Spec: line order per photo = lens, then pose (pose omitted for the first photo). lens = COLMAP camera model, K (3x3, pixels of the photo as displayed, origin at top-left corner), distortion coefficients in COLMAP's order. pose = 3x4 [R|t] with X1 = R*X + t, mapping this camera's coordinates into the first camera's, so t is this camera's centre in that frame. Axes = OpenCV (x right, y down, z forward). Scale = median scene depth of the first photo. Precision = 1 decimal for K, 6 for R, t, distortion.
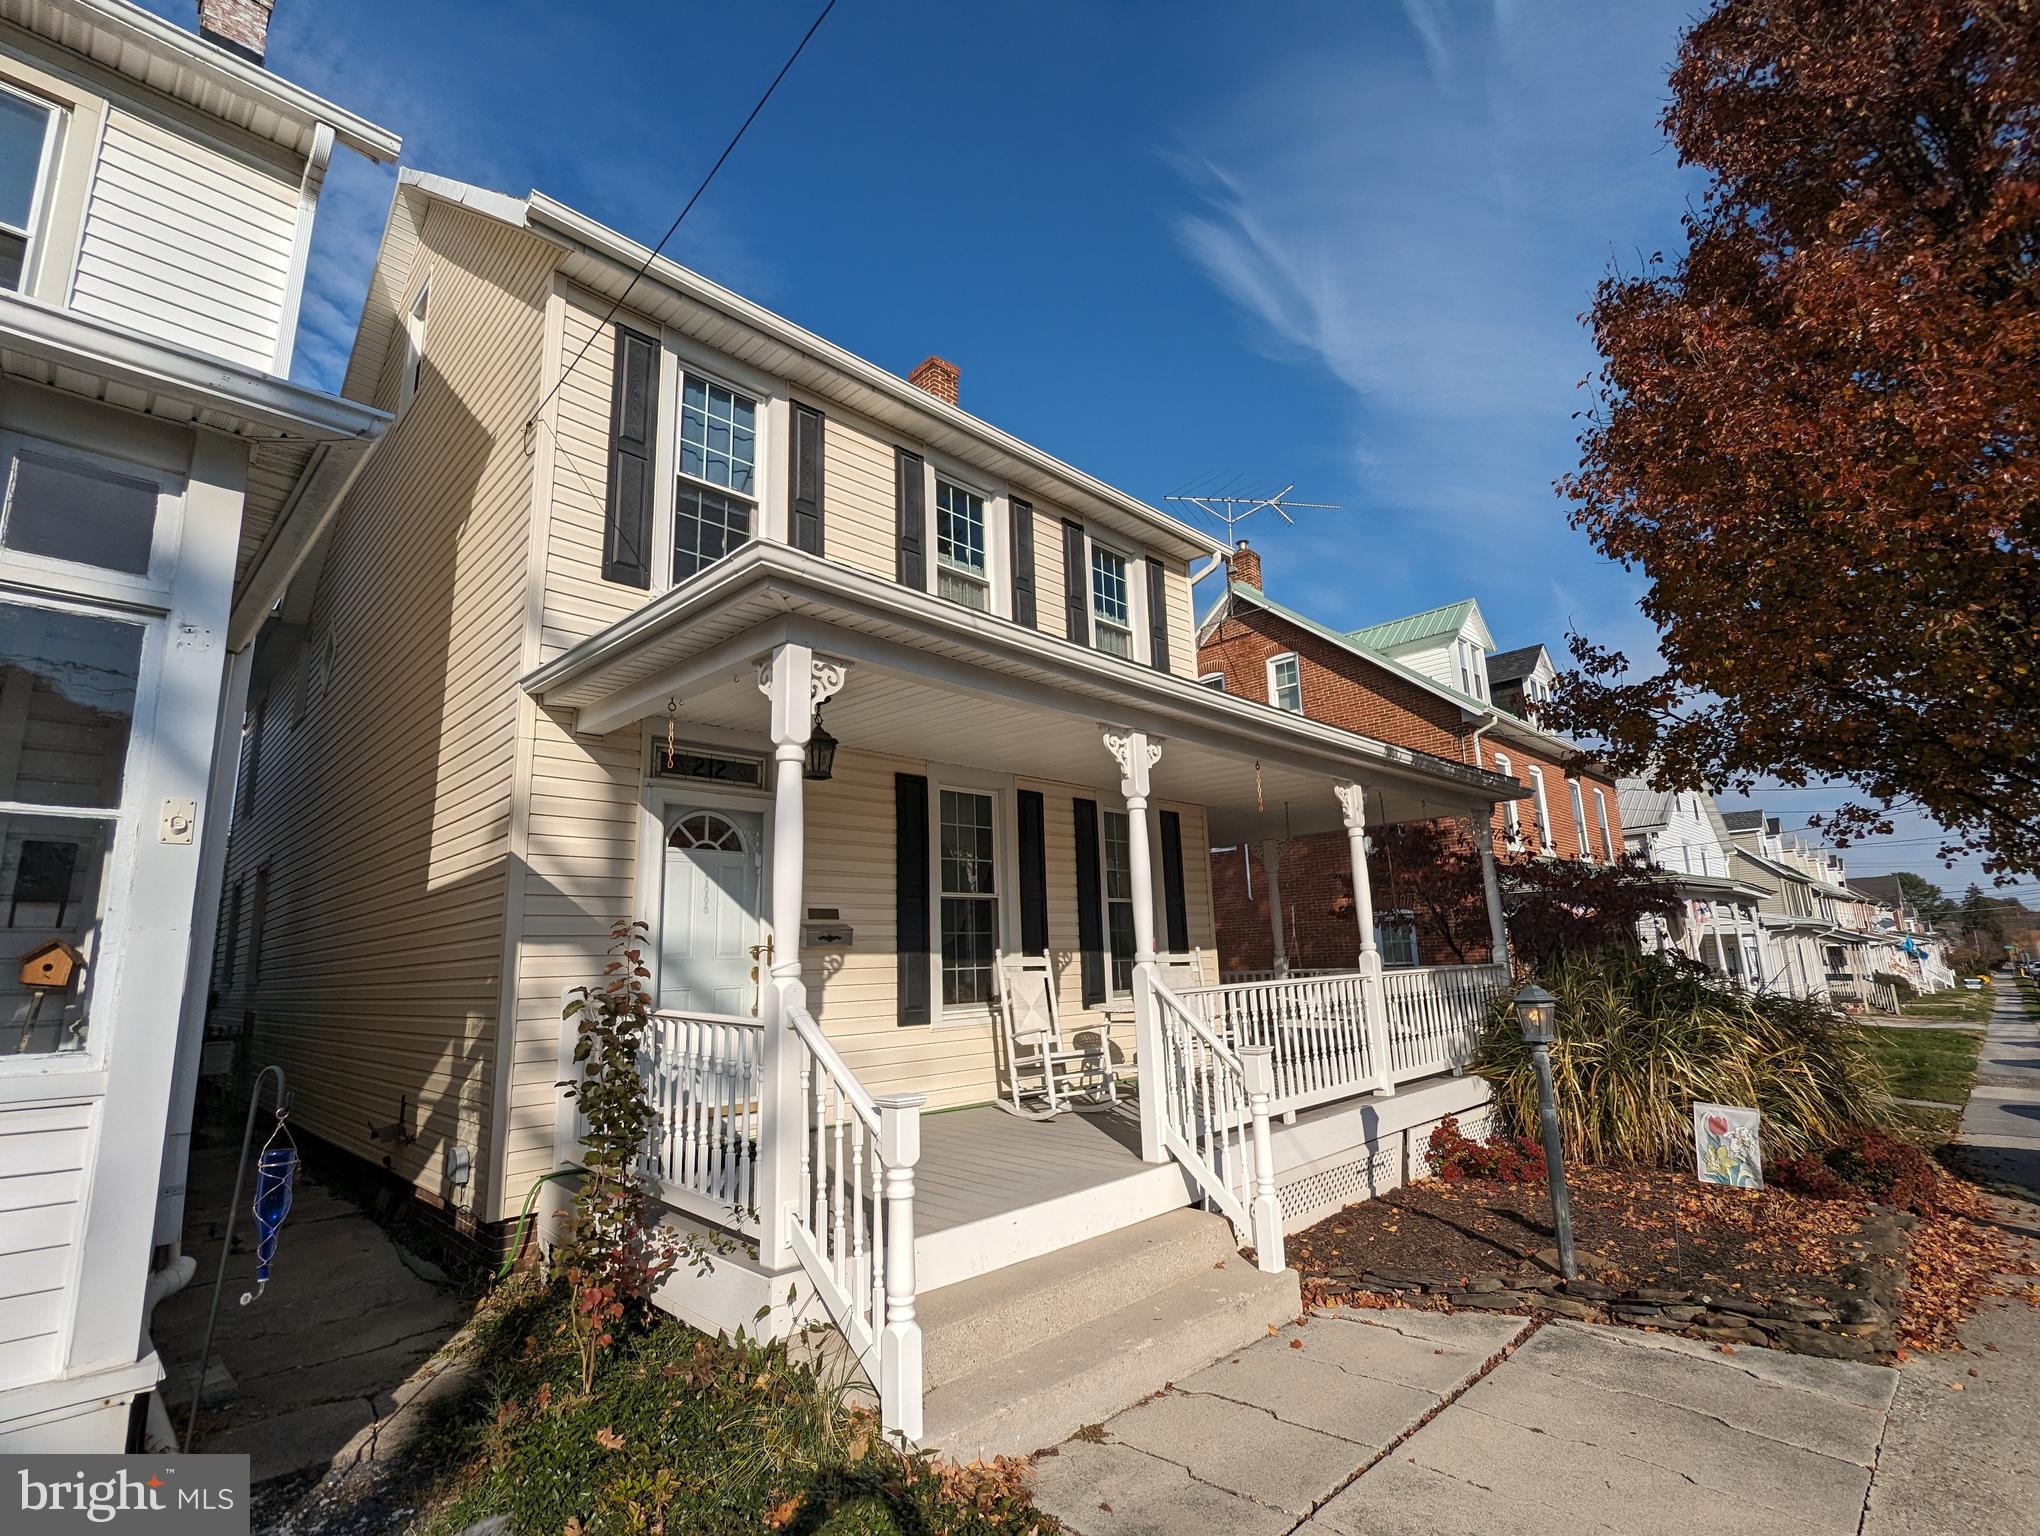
lens RADIAL K [[967.2, 0, 1018.8], [0, 967.2, 773.6], [0, 0, 1]] dist [-0.001533, -0.000662]
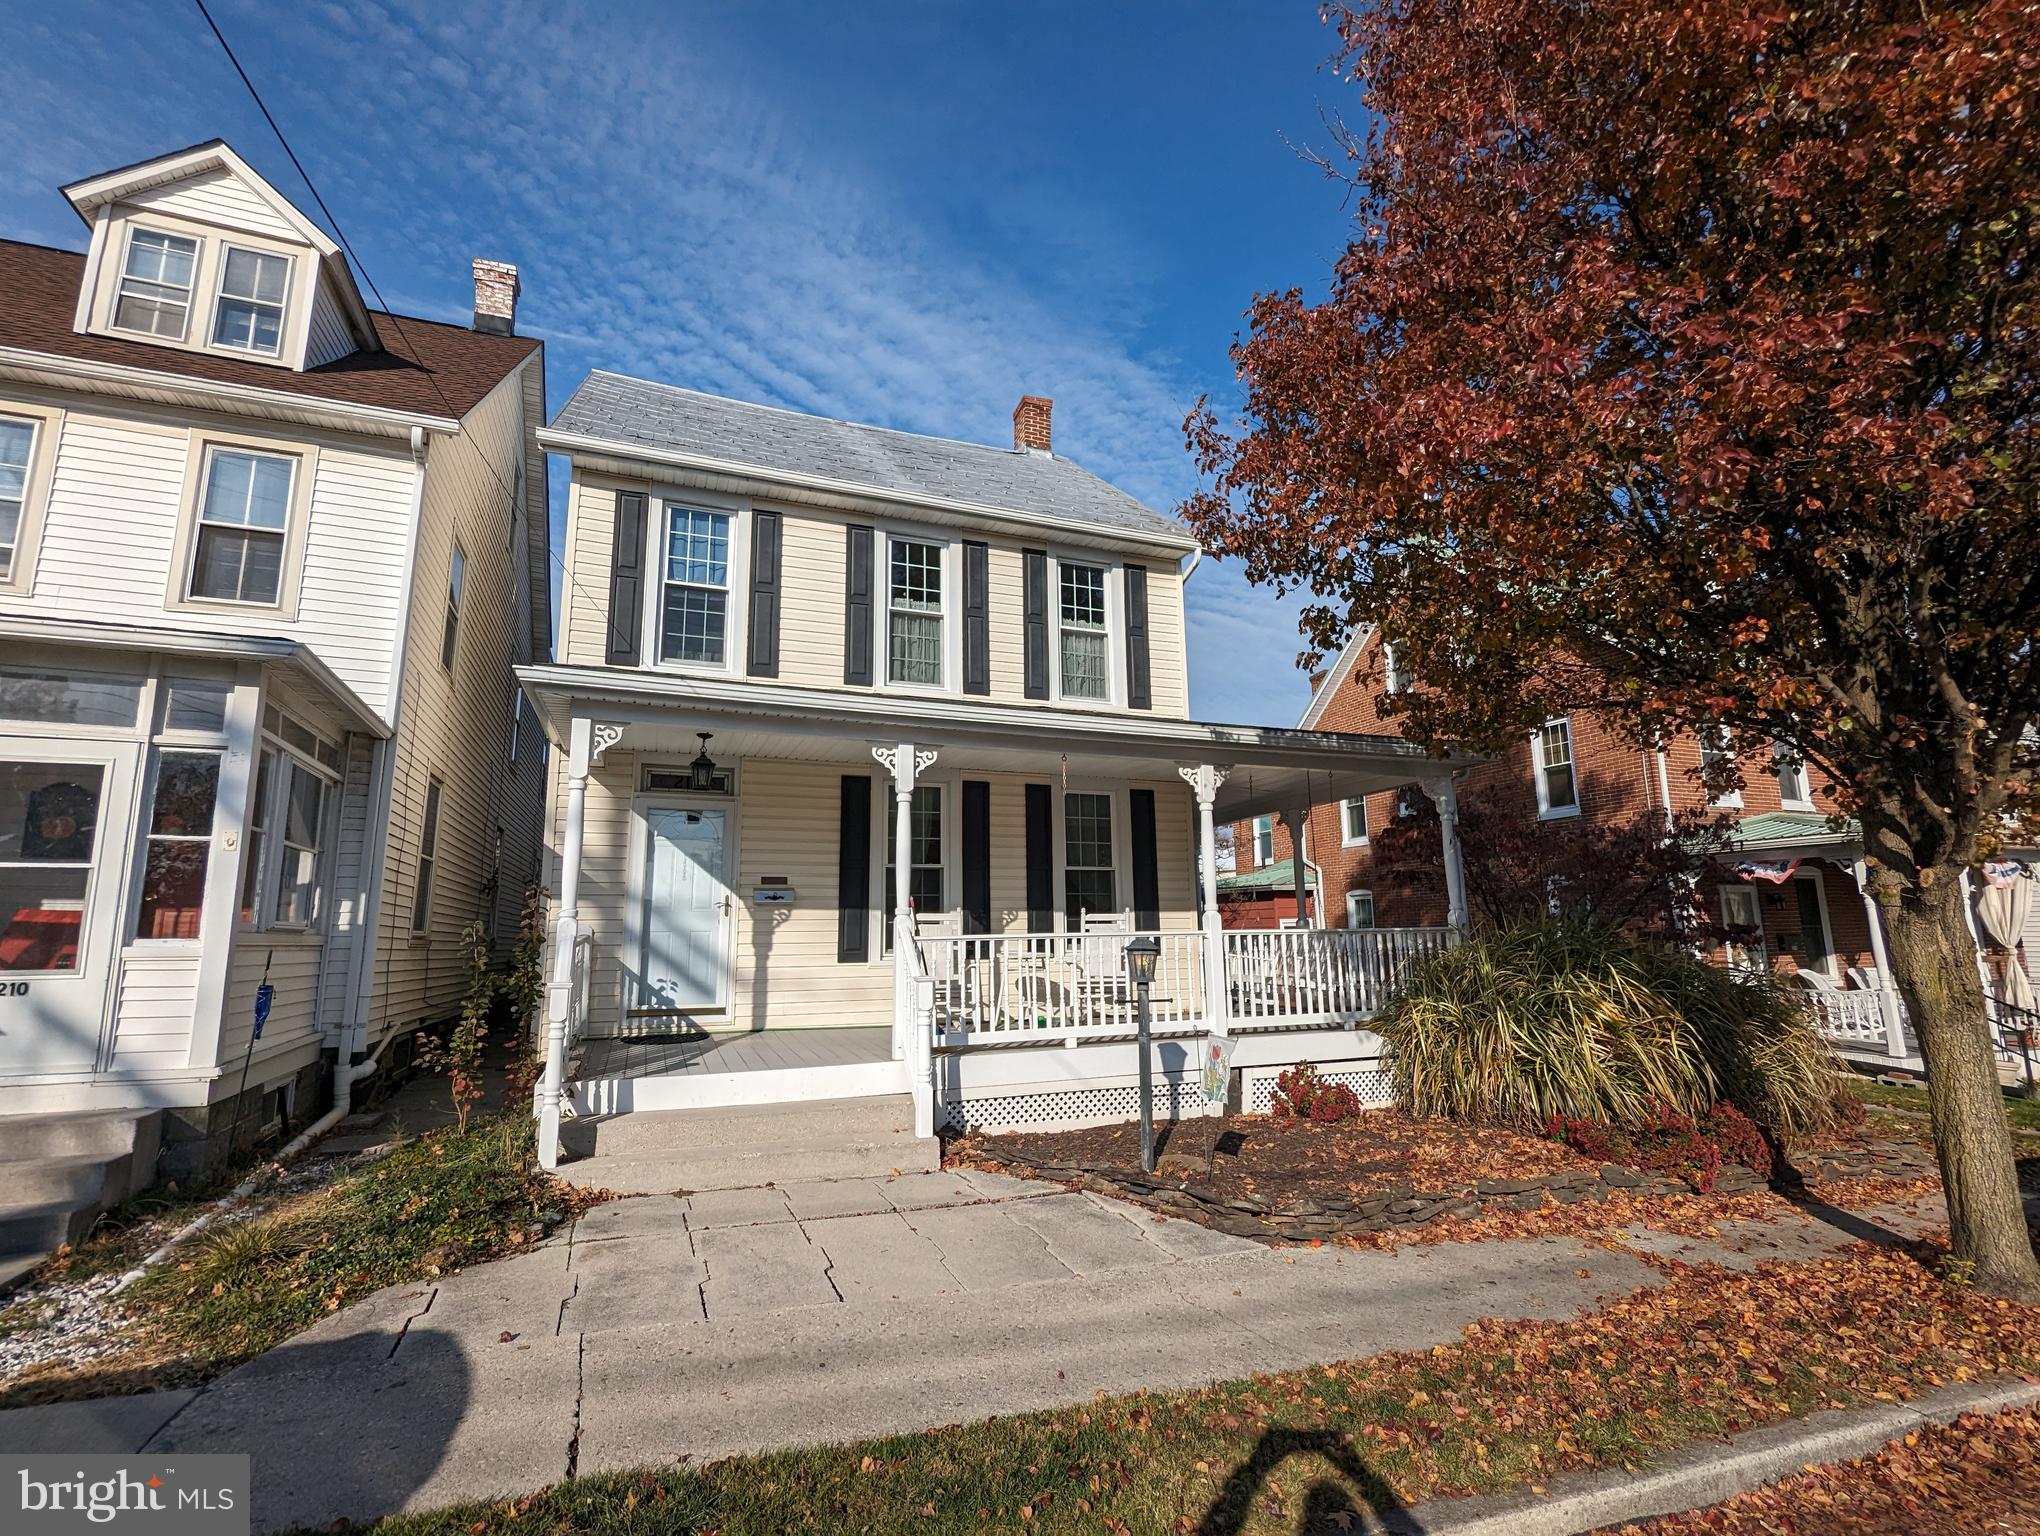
lens RADIAL K [[967.2, 0, 1027.8], [0, 967.2, 770.4], [0, 0, 1]] dist [-0.001533, -0.000662]
pose [[0.917547, -0.048201, -0.394694, 0.656918], [0.059830, 0.998060, 0.017203, -0.015600], [0.393099, -0.039399, 0.918651, -0.128265]]
